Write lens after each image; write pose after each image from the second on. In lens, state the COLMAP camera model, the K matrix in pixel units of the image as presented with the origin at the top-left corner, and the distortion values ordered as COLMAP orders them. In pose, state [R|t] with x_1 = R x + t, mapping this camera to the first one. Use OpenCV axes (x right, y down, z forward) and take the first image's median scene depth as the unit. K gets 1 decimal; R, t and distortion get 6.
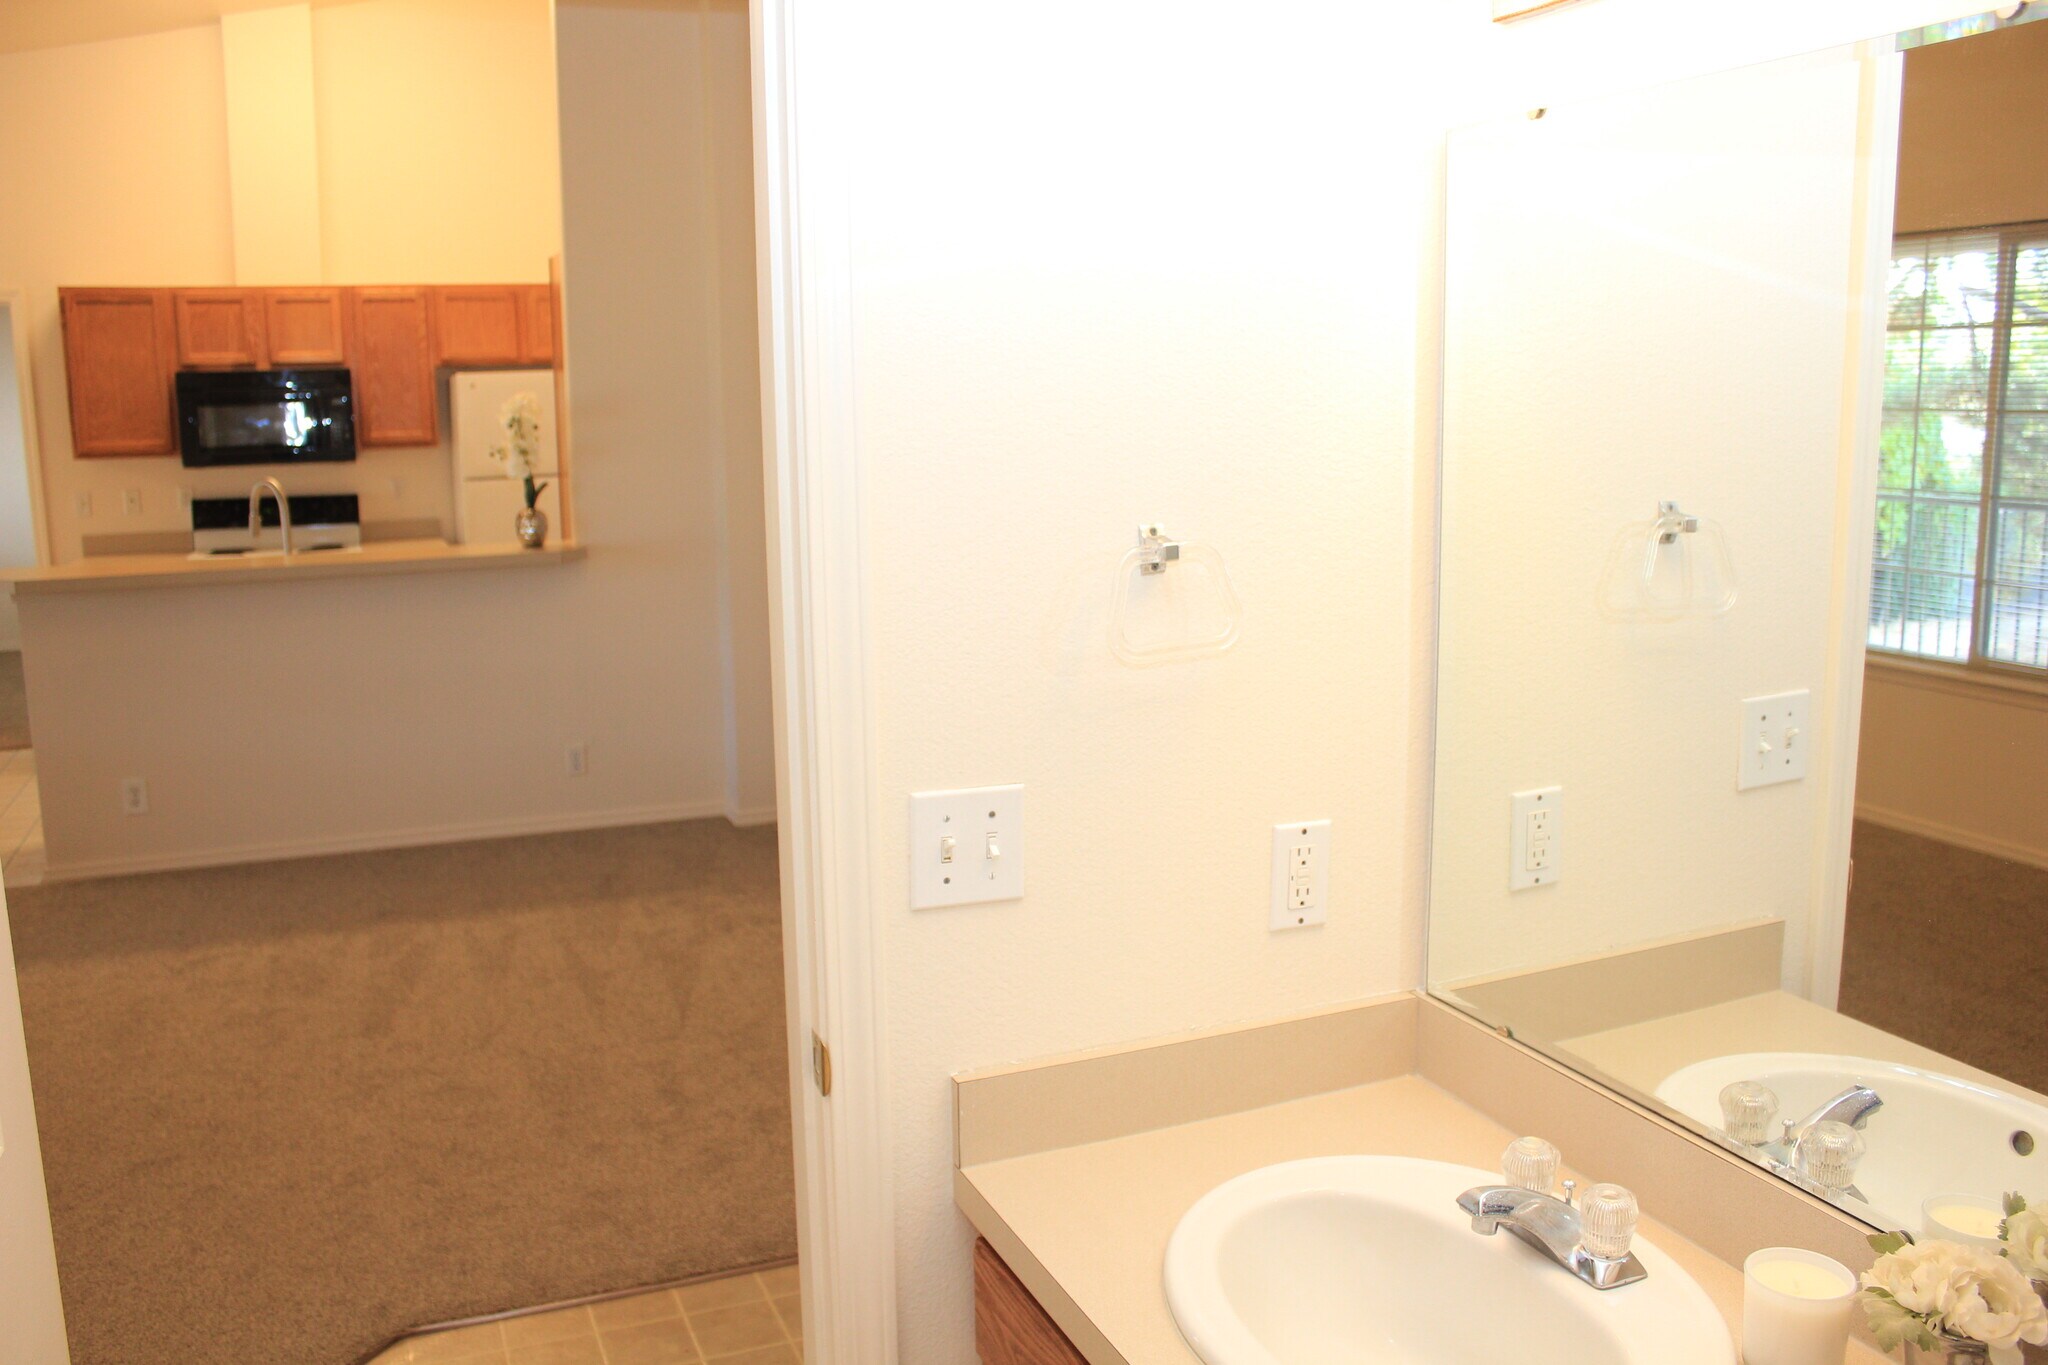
lens RADIAL K [[1697.2, 0, 1024.0], [0, 1697.2, 682.5], [0, 0, 1]] dist [-0.172941, 0.157446]
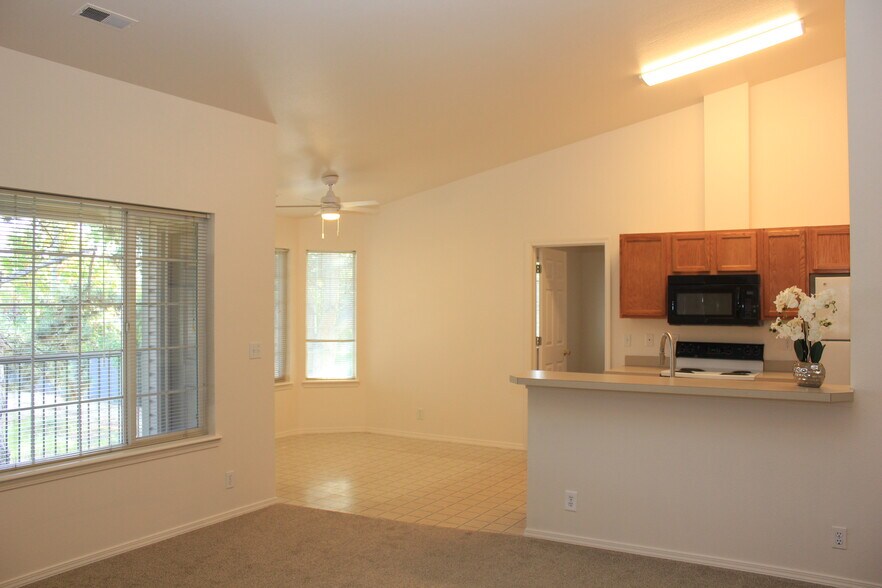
lens RADIAL K [[730.9, 0, 441.0], [0, 730.9, 294.0], [0, 0, 1]] dist [-0.172941, 0.157446]
pose [[0.587363, 0.003229, -0.809317, 0.012341], [-0.146918, 0.983803, -0.102701, -0.040323], [0.795877, 0.179226, 0.578324, 0.289642]]
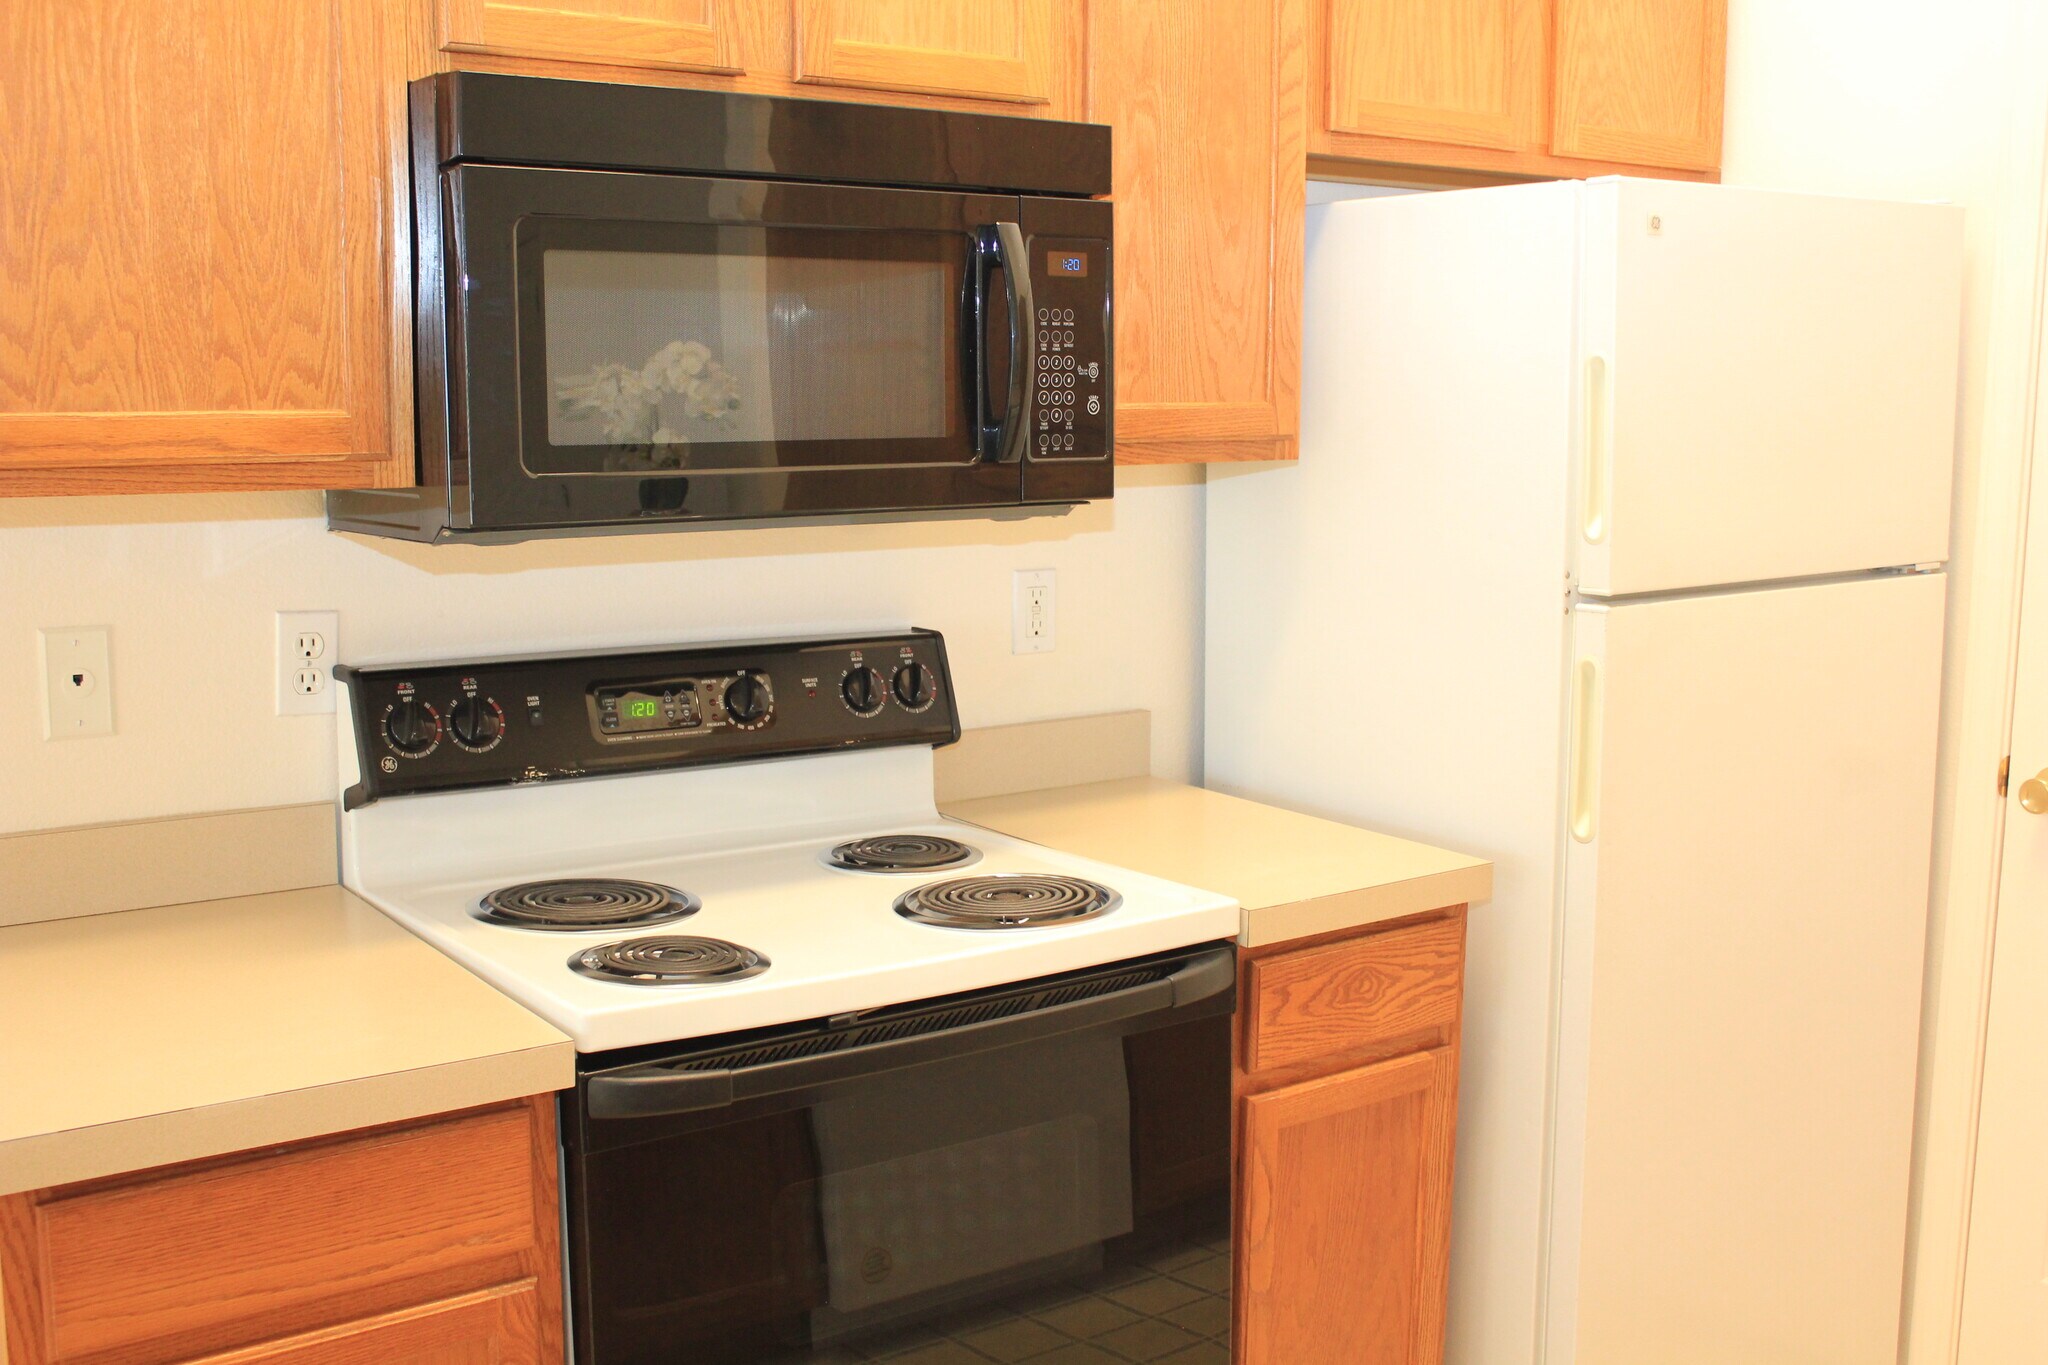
lens RADIAL K [[2135.1, 0, 1024.0], [0, 2135.1, 682.5], [0, 0, 1]] dist [-0.127239, 0.166038]
pose [[0.977995, -0.011168, 0.208328, -0.493325], [0.016050, 0.999634, -0.021759, -0.105578], [-0.208009, 0.024624, 0.977817, 0.717462]]
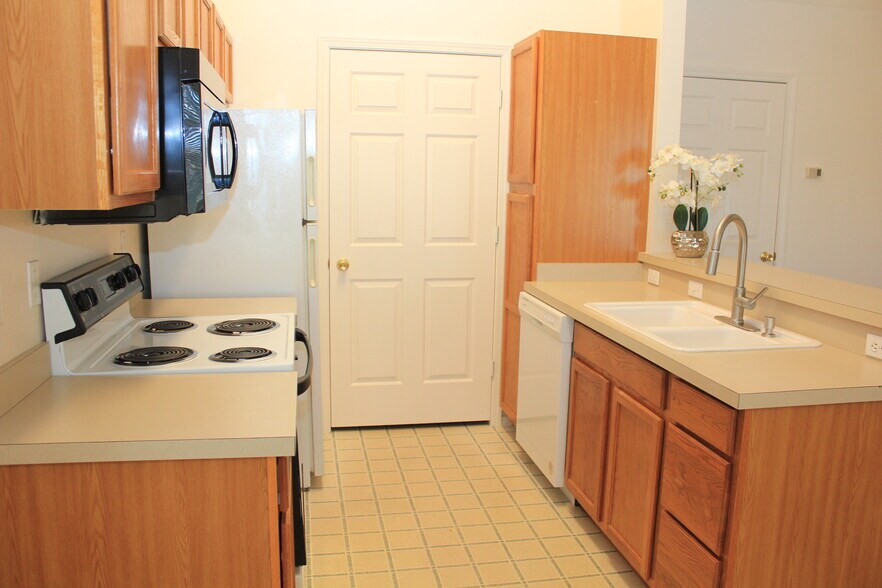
lens RADIAL K [[730.9, 0, 441.0], [0, 730.9, 294.0], [0, 0, 1]] dist [-0.172941, 0.157446]
pose [[0.219204, -0.142040, 0.965284, -0.728764], [0.148788, 0.982641, 0.110806, -0.118022], [-0.964267, 0.119334, 0.236533, 0.852197]]
